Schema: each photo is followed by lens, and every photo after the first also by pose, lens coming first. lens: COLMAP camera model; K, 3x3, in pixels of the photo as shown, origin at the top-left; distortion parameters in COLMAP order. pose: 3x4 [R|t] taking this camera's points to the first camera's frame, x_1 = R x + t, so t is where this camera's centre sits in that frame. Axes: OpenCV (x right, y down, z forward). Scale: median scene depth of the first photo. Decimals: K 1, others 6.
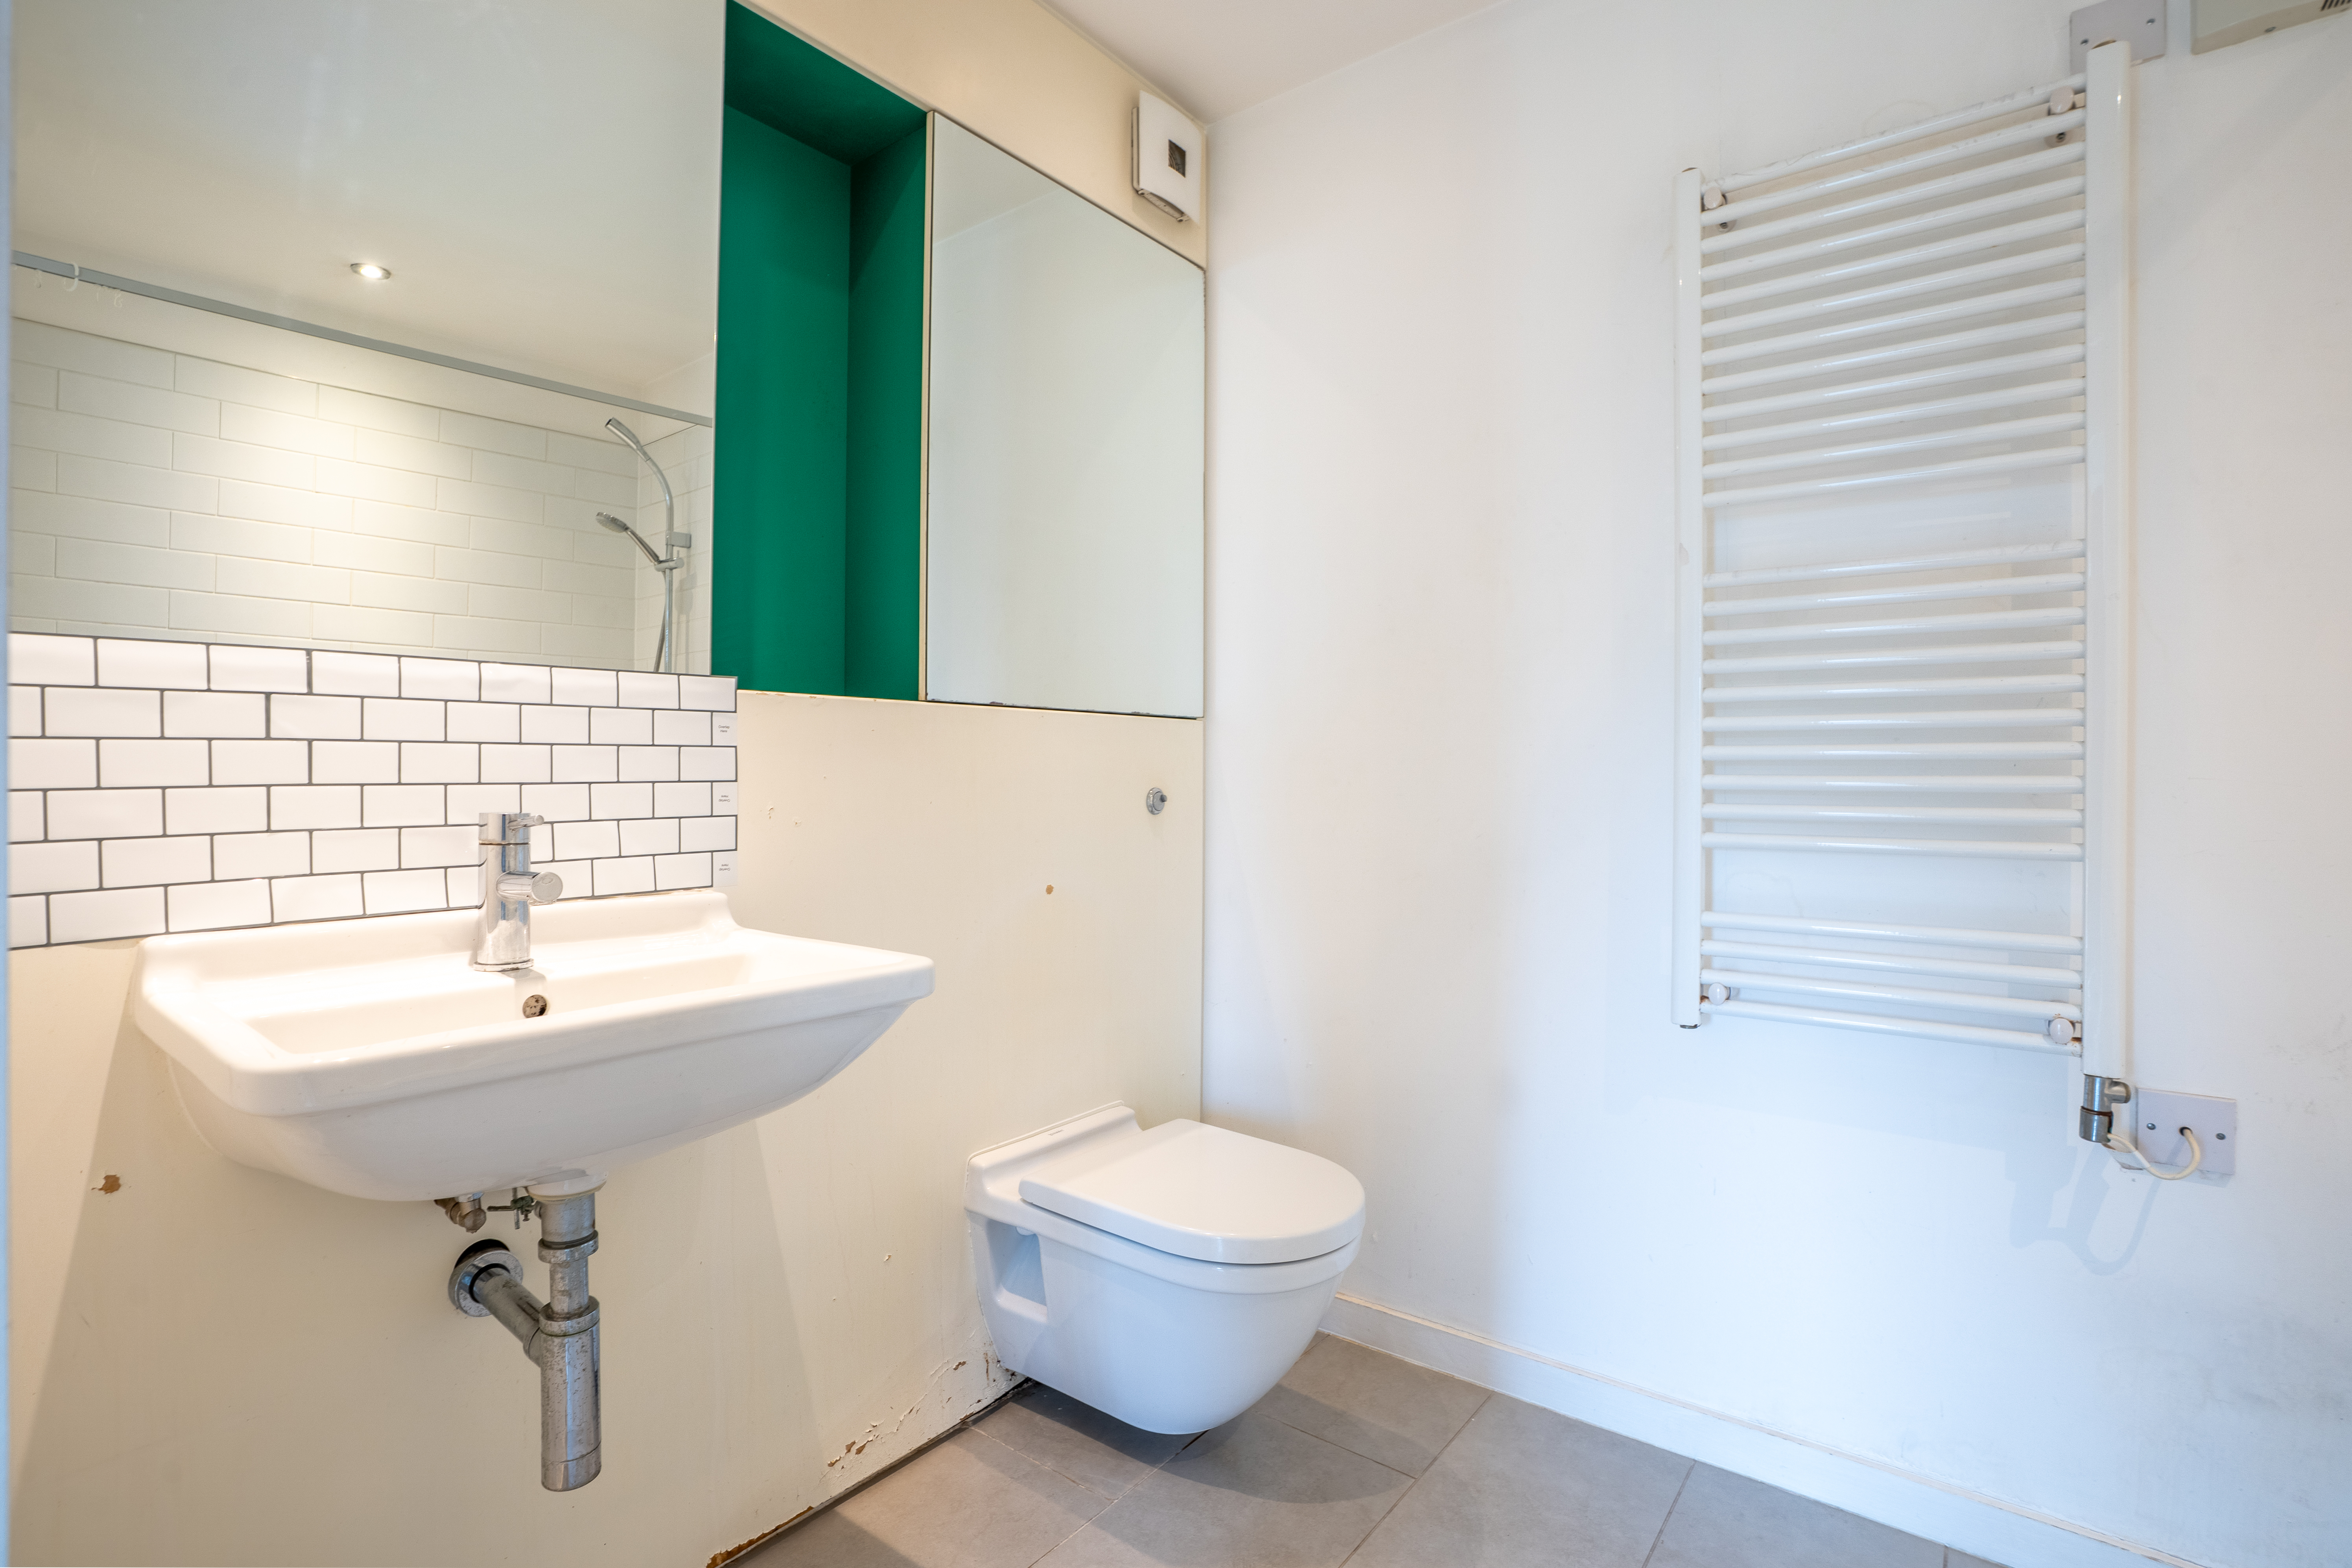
lens RADIAL K [[1107.3, 0, 1161.3], [0, 1107.3, 775.2], [0, 0, 1]] dist [-0.072543, 0.028102]
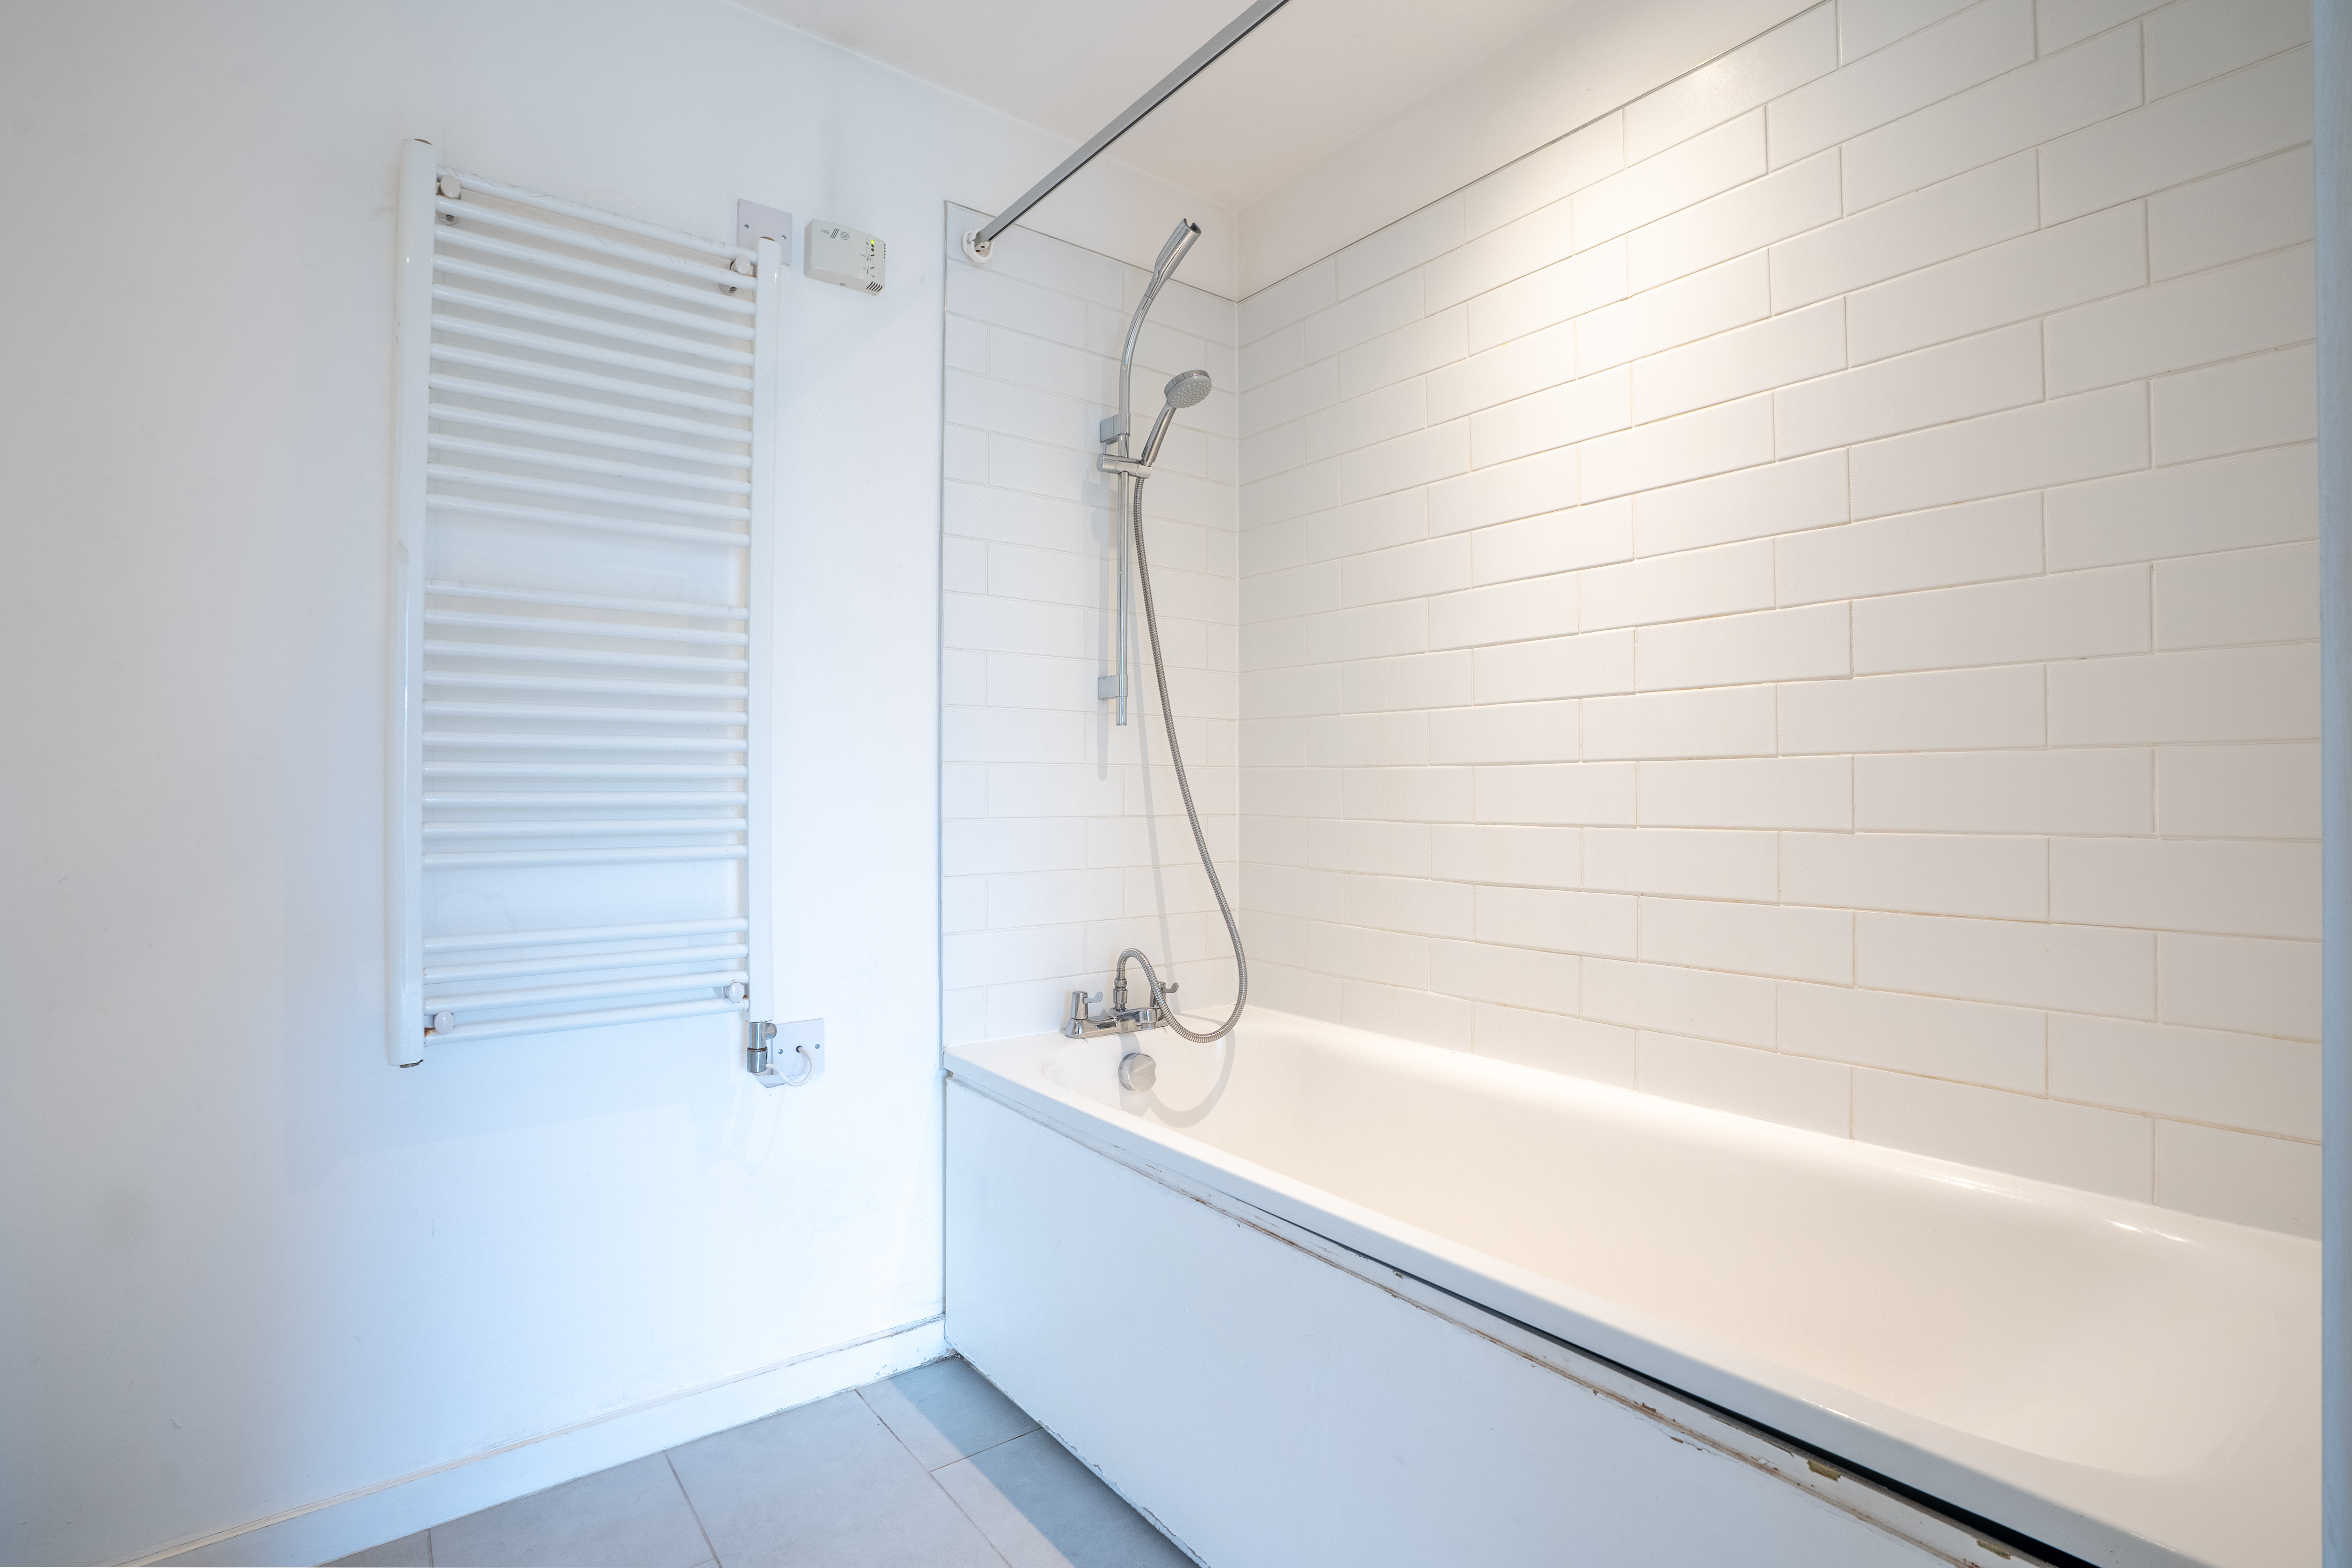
lens RADIAL K [[1107.3, 0, 1161.3], [0, 1107.3, 775.2], [0, 0, 1]] dist [-0.072543, 0.028102]
pose [[0.240684, 0.007494, 0.970575, -0.288651], [0.000900, 0.999968, -0.007945, -0.007838], [-0.970603, 0.002786, 0.240669, 0.185314]]
